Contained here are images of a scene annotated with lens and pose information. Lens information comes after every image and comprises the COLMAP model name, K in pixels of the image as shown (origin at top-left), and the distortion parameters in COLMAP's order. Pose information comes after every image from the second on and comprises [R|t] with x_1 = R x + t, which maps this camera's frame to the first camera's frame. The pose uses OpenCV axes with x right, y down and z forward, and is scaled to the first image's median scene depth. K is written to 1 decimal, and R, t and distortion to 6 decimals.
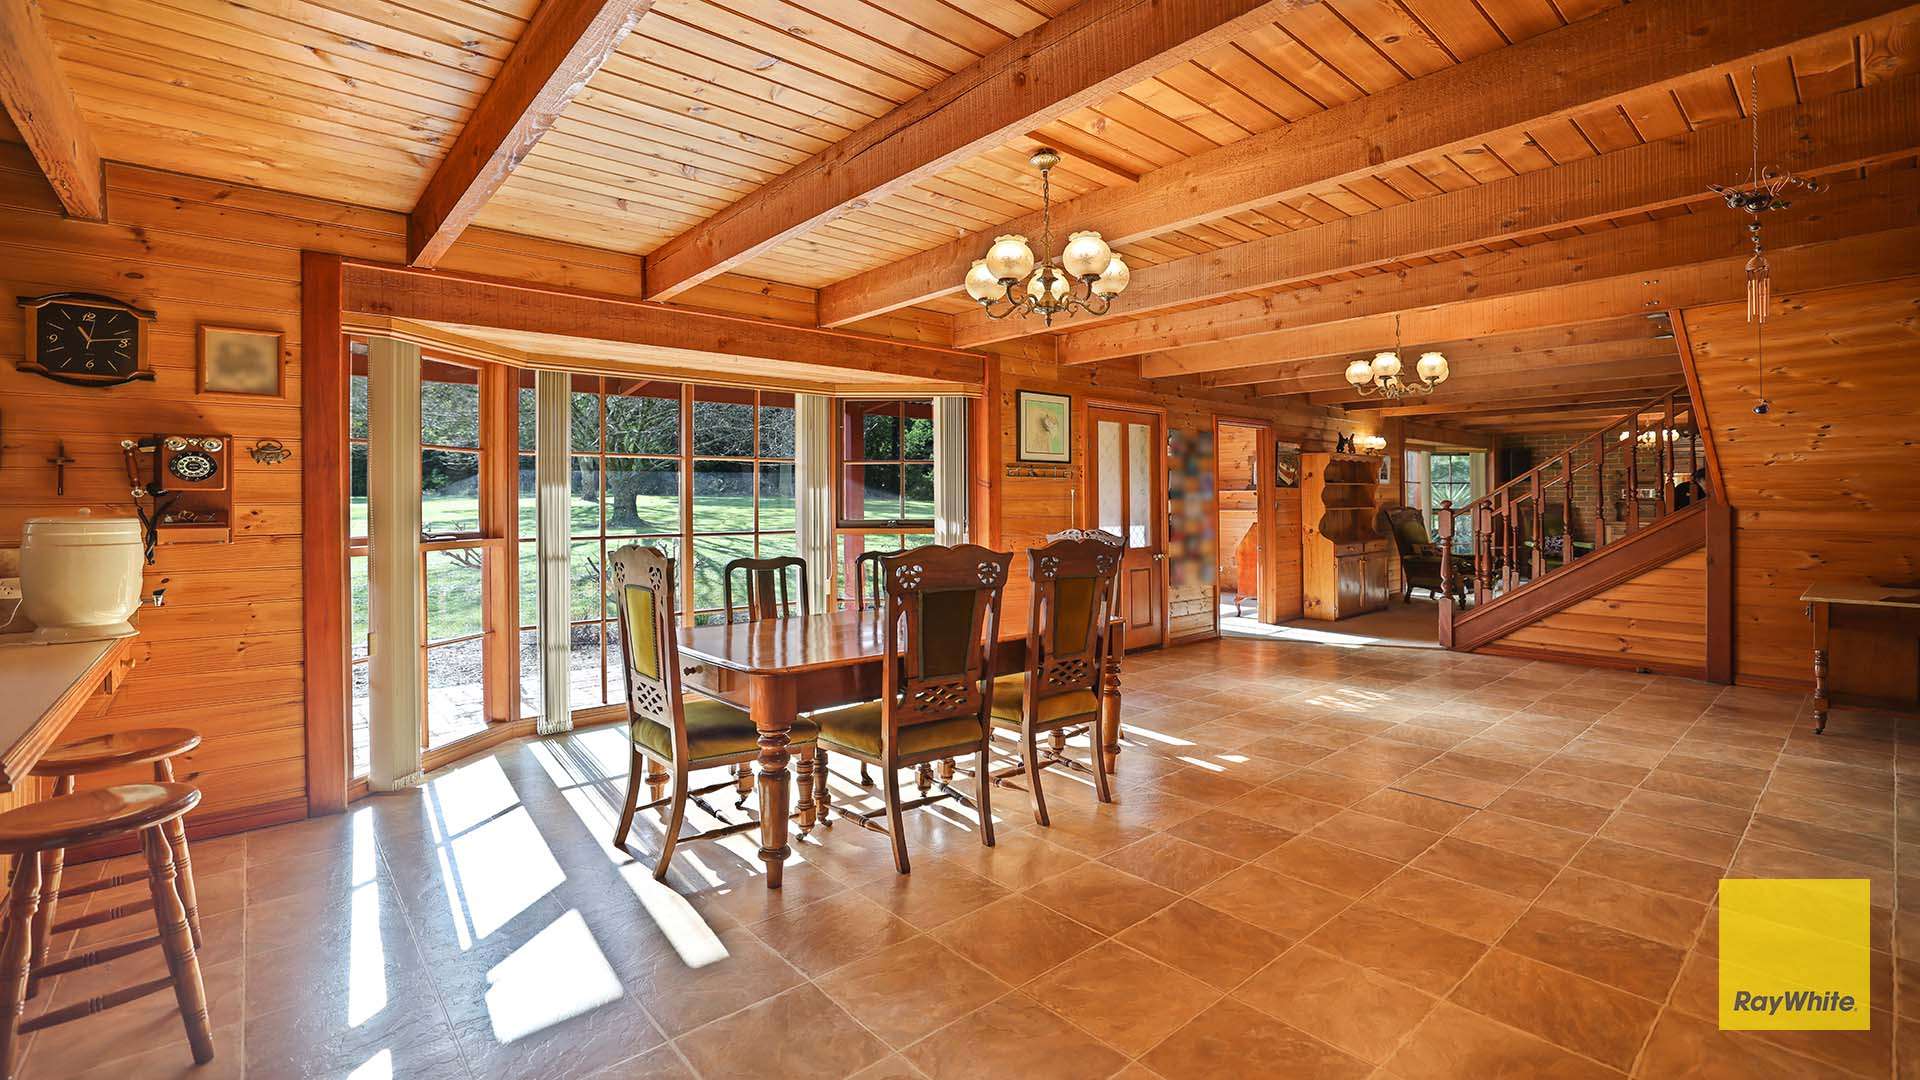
lens RADIAL K [[832.8, 0, 962.5], [0, 832.8, 504.7], [0, 0, 1]] dist [-0.047222, 0.017319]
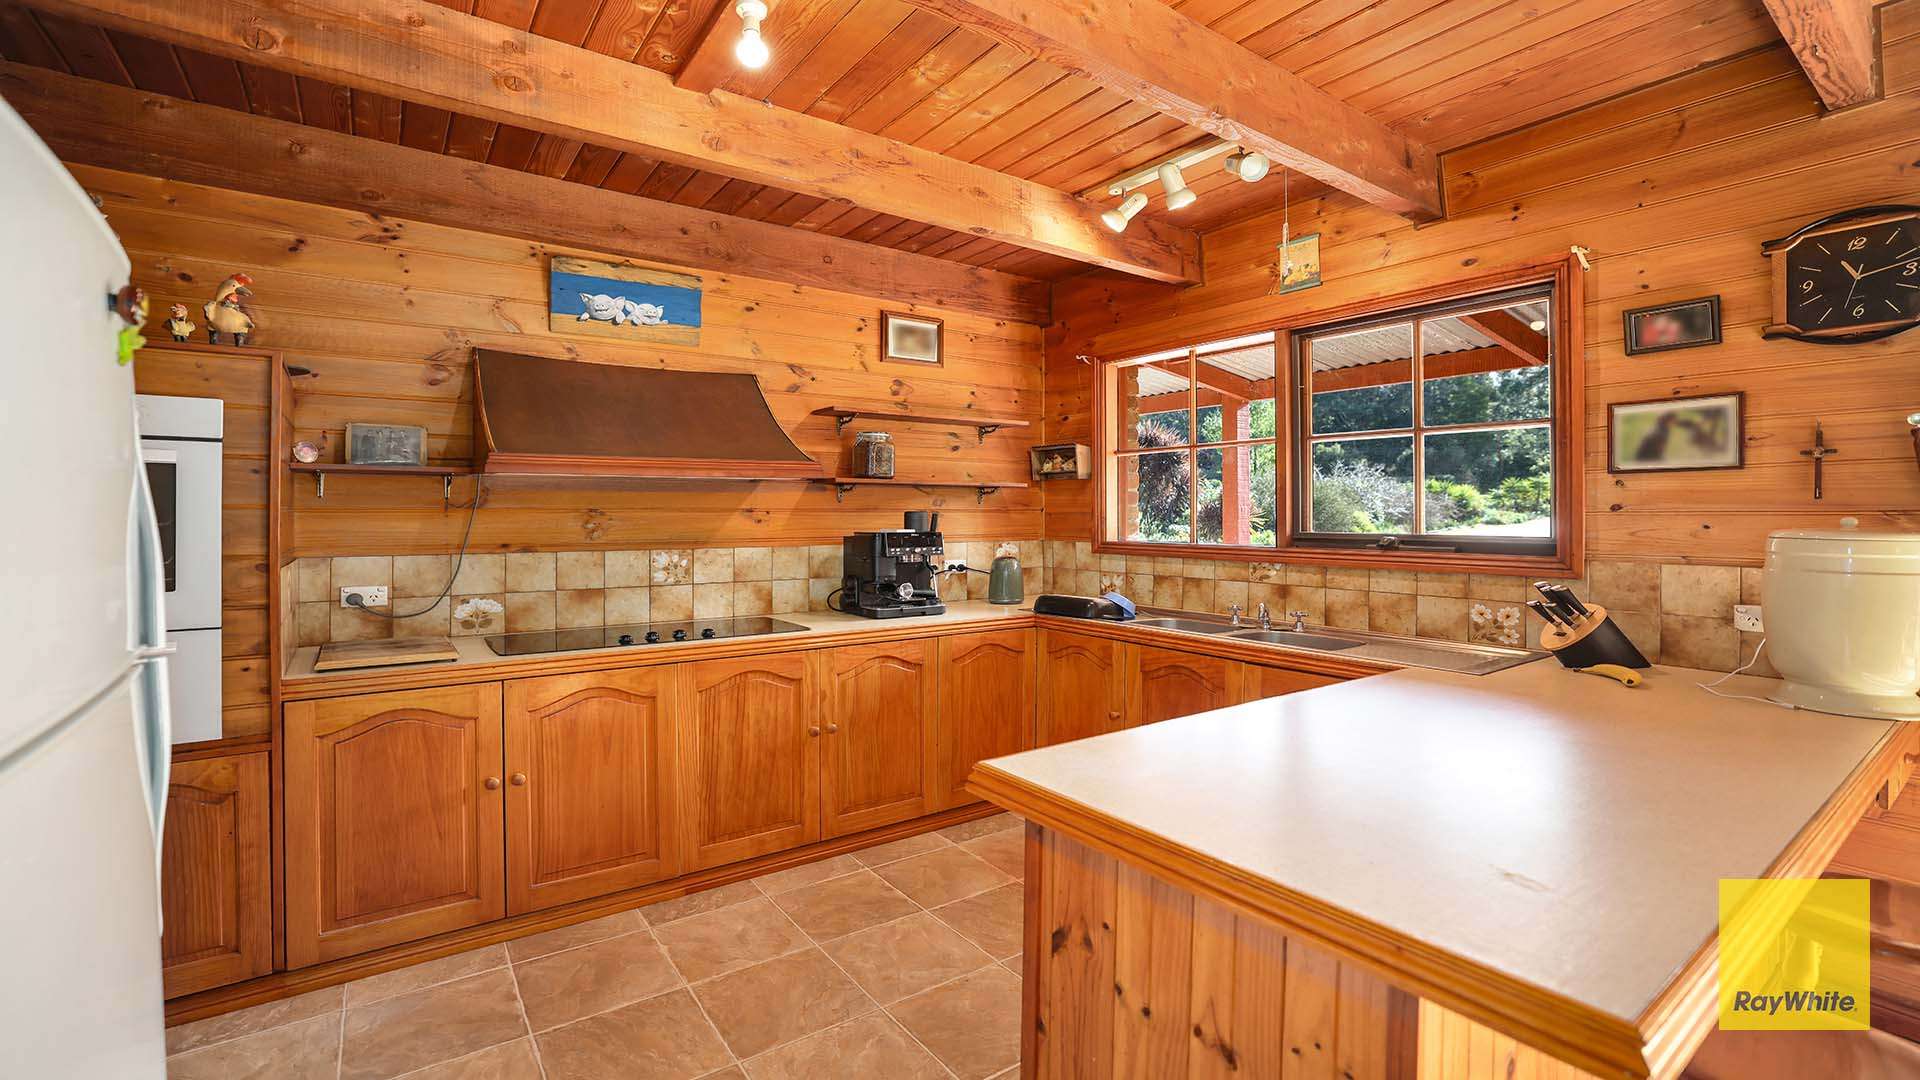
lens RADIAL K [[832.8, 0, 962.5], [0, 832.8, 504.7], [0, 0, 1]] dist [-0.047222, 0.017319]
pose [[-0.101228, -0.003838, -0.994856, -0.305425], [-0.001867, 0.999992, -0.003668, -0.002814], [0.994861, 0.001486, -0.101234, 0.295015]]
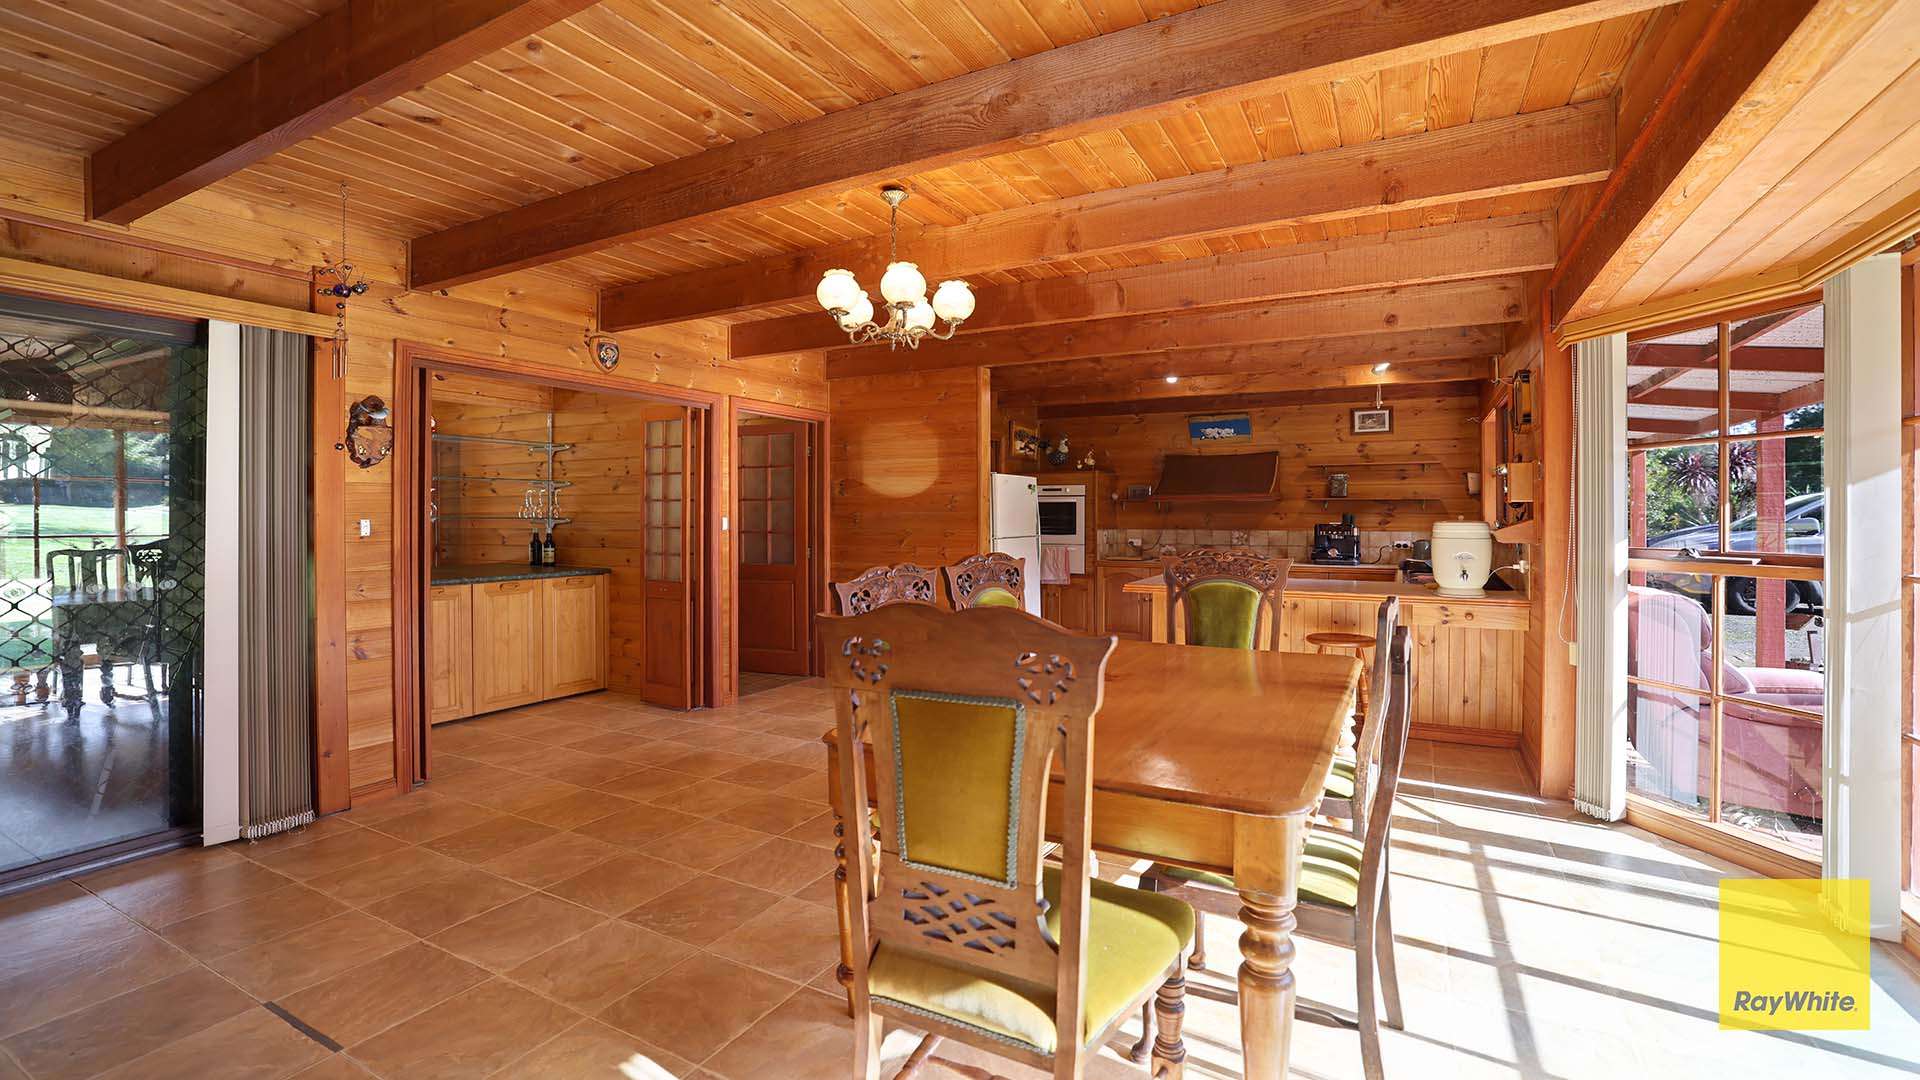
lens RADIAL K [[832.8, 0, 962.5], [0, 832.8, 504.7], [0, 0, 1]] dist [-0.047222, 0.017319]
pose [[-0.936176, -0.000730, -0.351531, 0.392781], [0.002506, 0.999959, -0.008751, -0.006385], [0.351522, -0.009073, -0.936136, 1.987261]]
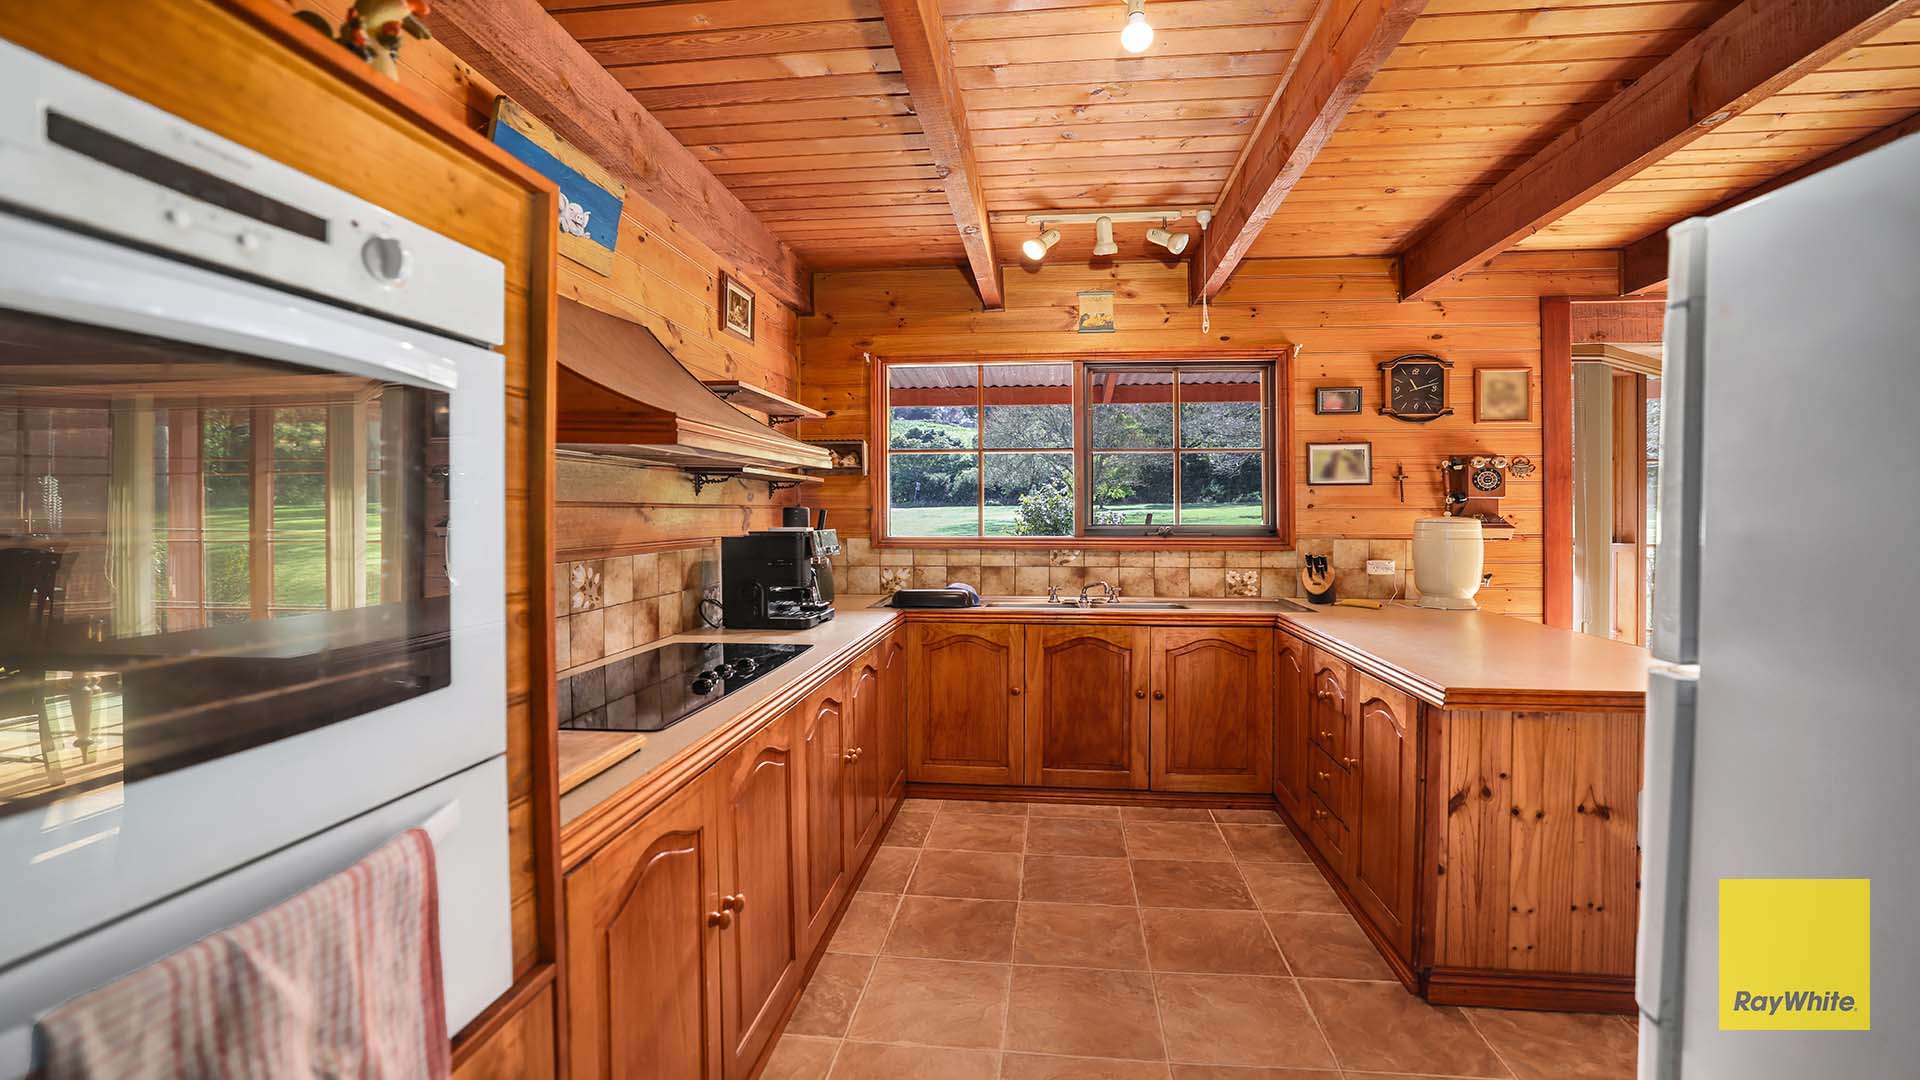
lens RADIAL K [[832.8, 0, 962.5], [0, 832.8, 504.7], [0, 0, 1]] dist [-0.047222, 0.017319]
pose [[0.675371, 0.001690, -0.737476, -0.566517], [-0.006437, 0.999973, -0.003604, 0.002072], [0.737450, 0.007181, 0.675363, -0.491067]]
